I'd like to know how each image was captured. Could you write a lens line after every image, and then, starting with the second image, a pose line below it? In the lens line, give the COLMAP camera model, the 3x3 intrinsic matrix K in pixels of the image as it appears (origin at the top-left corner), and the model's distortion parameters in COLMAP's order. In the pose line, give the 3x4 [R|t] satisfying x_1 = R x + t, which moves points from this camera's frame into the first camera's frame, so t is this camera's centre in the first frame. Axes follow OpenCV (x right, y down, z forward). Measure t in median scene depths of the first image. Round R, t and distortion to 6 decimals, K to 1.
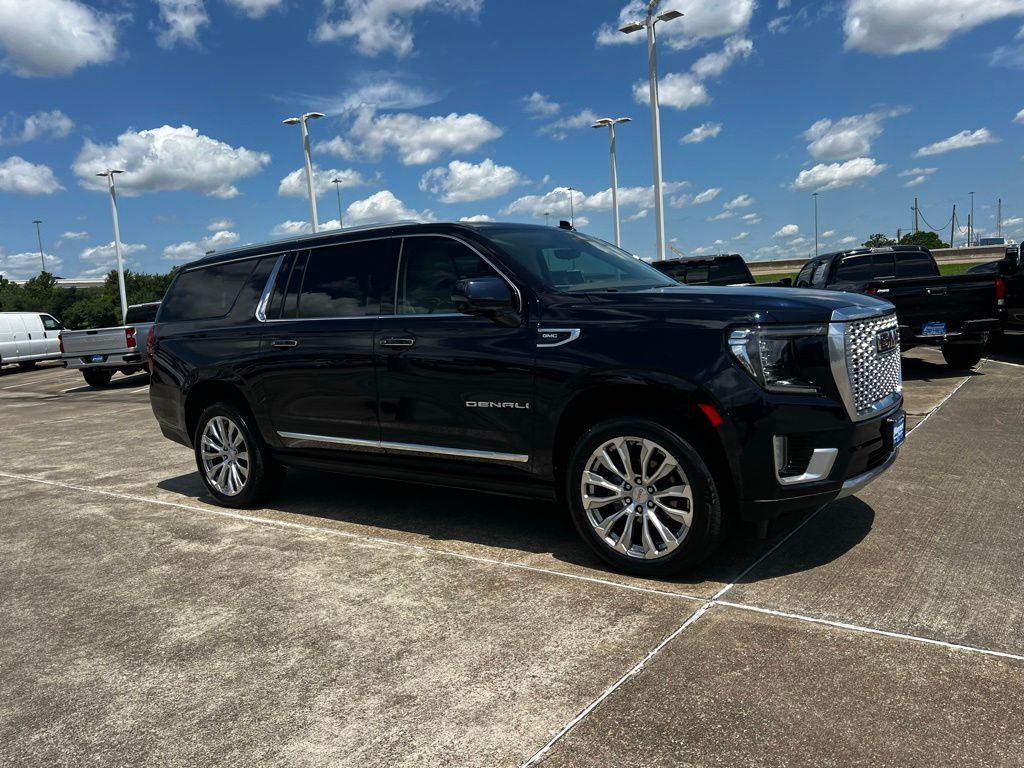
lens RADIAL K [[816.3, 0, 531.5], [0, 816.3, 385.8], [0, 0, 1]] dist [0.054924, -0.063900]
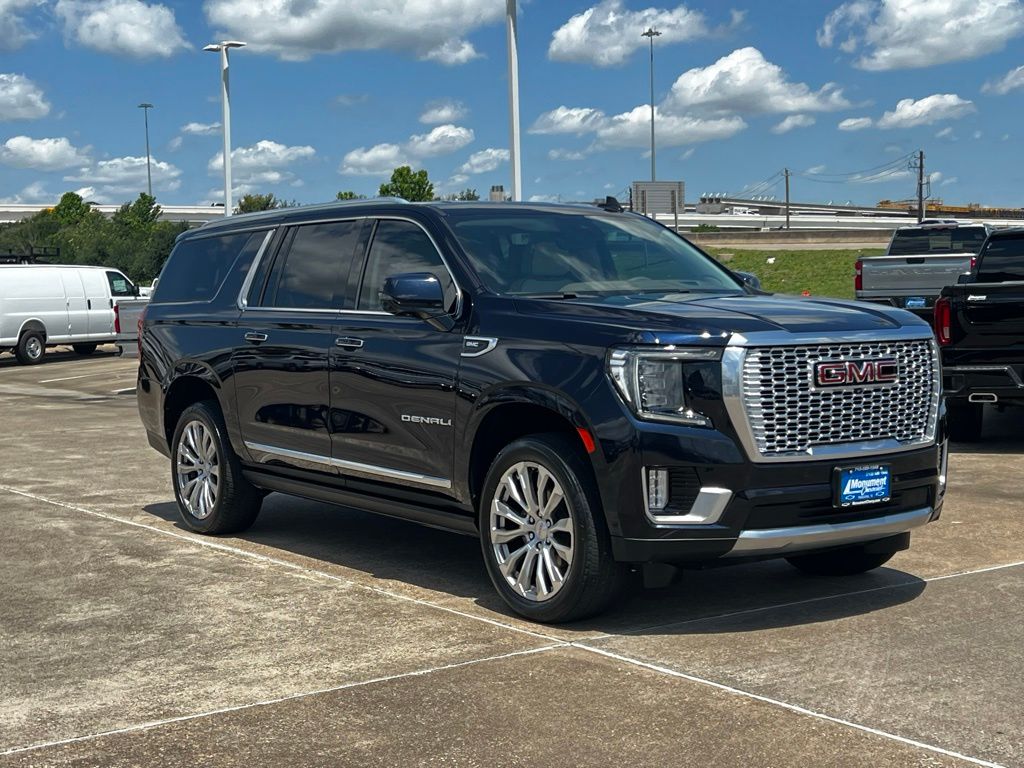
lens RADIAL K [[1722.2, 0, 511.6], [0, 1722.2, 422.7], [0, 0, 1]] dist [0.242532, -0.872696]
pose [[0.942005, 0.072056, -0.327773, 0.467031], [-0.075439, 0.997148, 0.002401, 0.010735], [0.327011, 0.022465, 0.944754, -0.511035]]
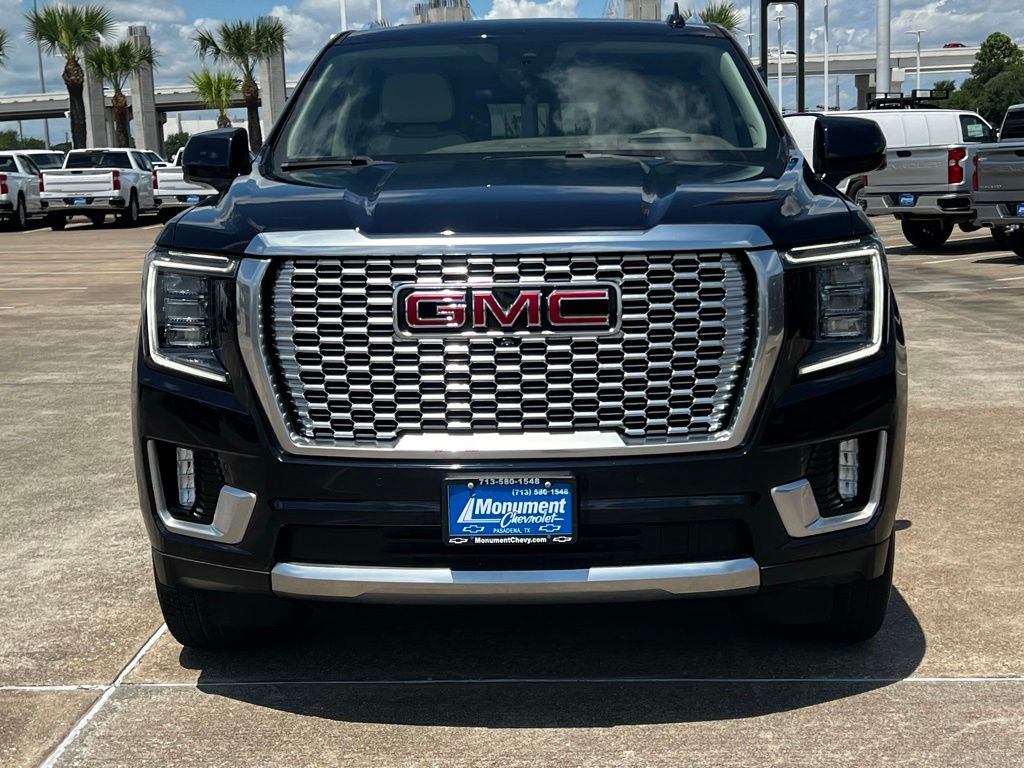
lens RADIAL K [[1685.1, 0, 512.0], [0, 1685.1, 384.0], [0, 0, 1]] dist [0.001013, -0.032799]
pose [[0.525201, 0.171166, -0.833587, 0.836750], [-0.102816, 0.985150, 0.137508, -0.098138], [0.844745, 0.013486, 0.535000, 0.349613]]
